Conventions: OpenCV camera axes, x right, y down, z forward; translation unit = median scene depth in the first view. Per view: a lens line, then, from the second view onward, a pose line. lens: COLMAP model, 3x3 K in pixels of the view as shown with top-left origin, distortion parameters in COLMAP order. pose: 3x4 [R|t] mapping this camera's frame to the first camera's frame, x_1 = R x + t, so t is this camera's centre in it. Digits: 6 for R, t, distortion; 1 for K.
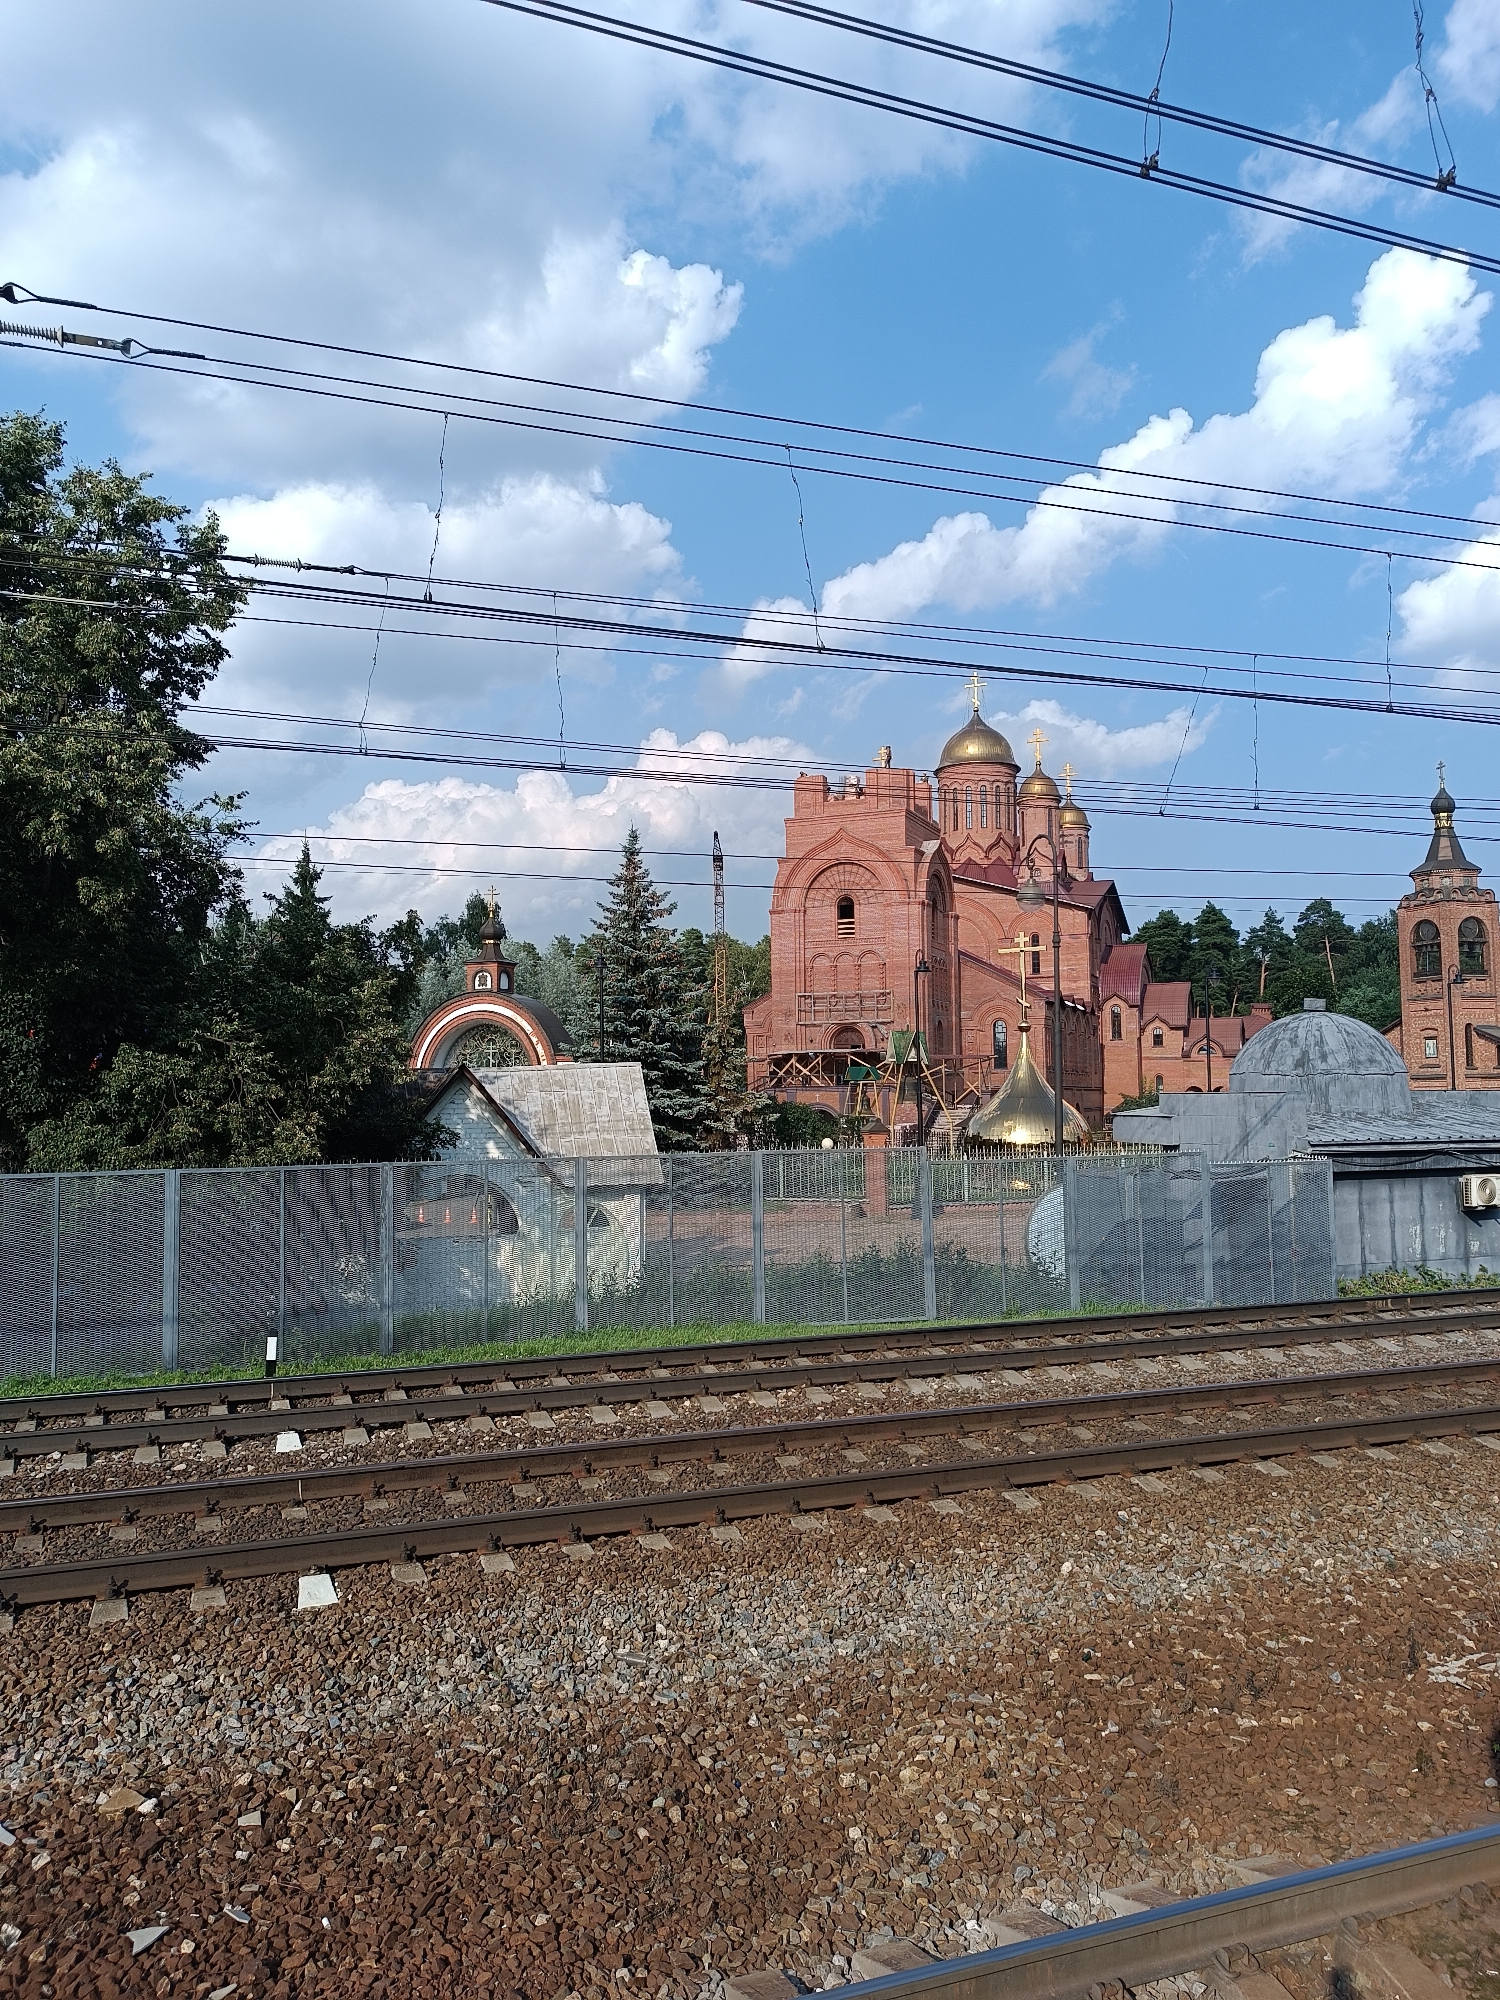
lens RADIAL K [[1427.2, 0, 744.4], [0, 1427.2, 1013.4], [0, 0, 1]] dist [0.026687, -0.021311]
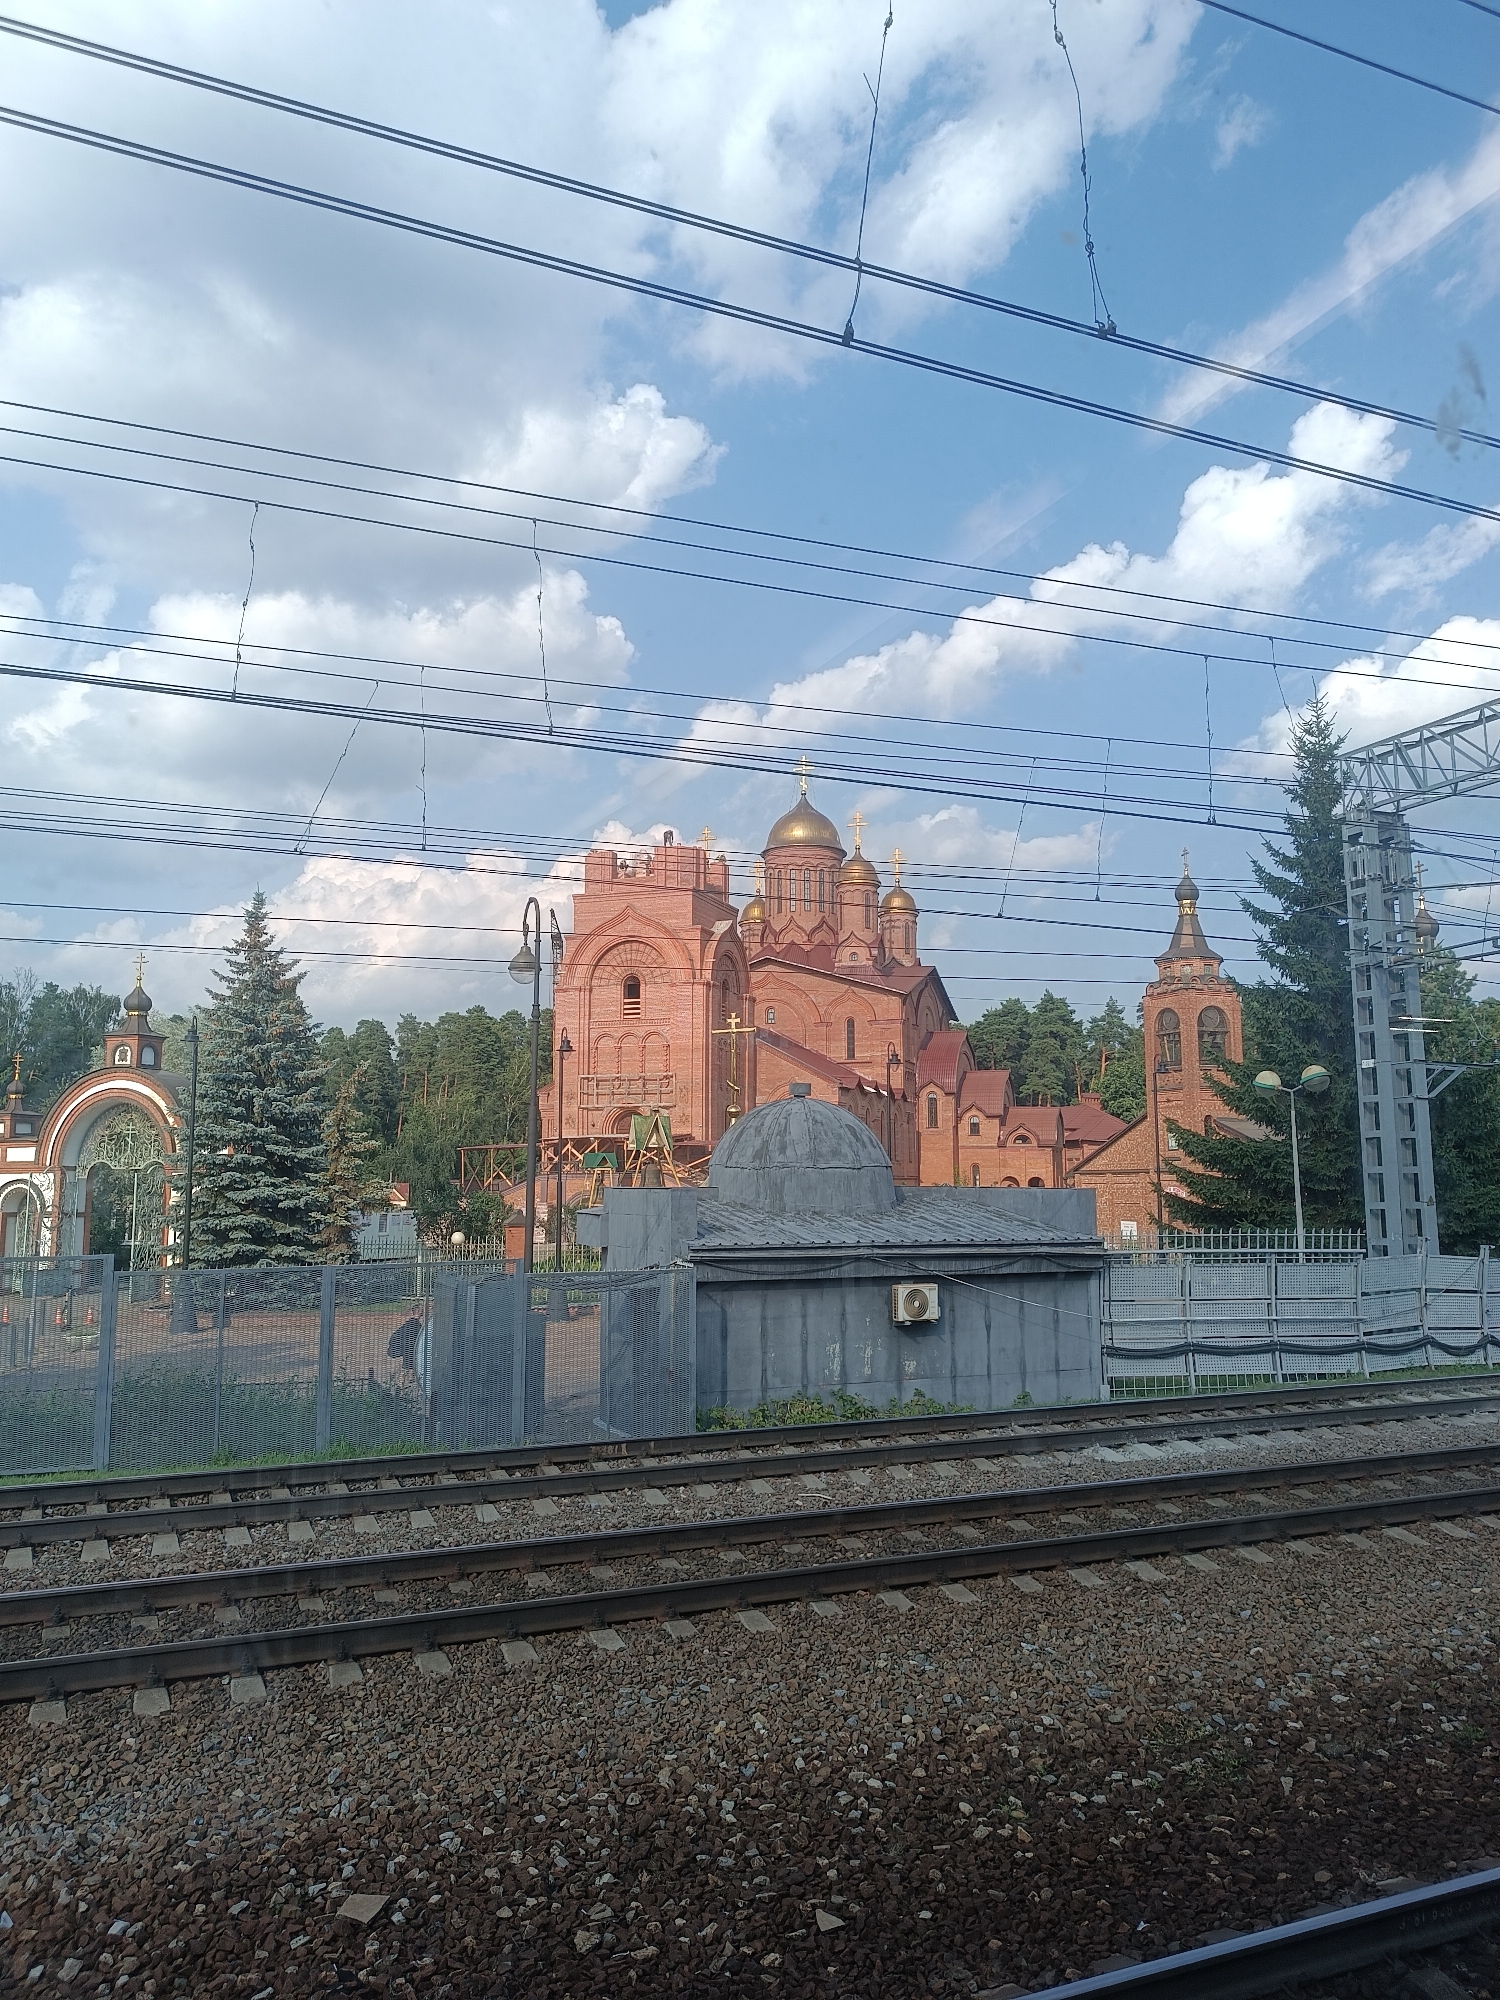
lens RADIAL K [[1424.5, 0, 751.4], [0, 1424.5, 1012.6], [0, 0, 1]] dist [0.026886, -0.003136]
pose [[0.998067, 0.016891, 0.059800, 0.132827], [-0.013298, 0.998112, -0.059971, -0.000076], [-0.060700, 0.059060, 0.996407, 0.045947]]
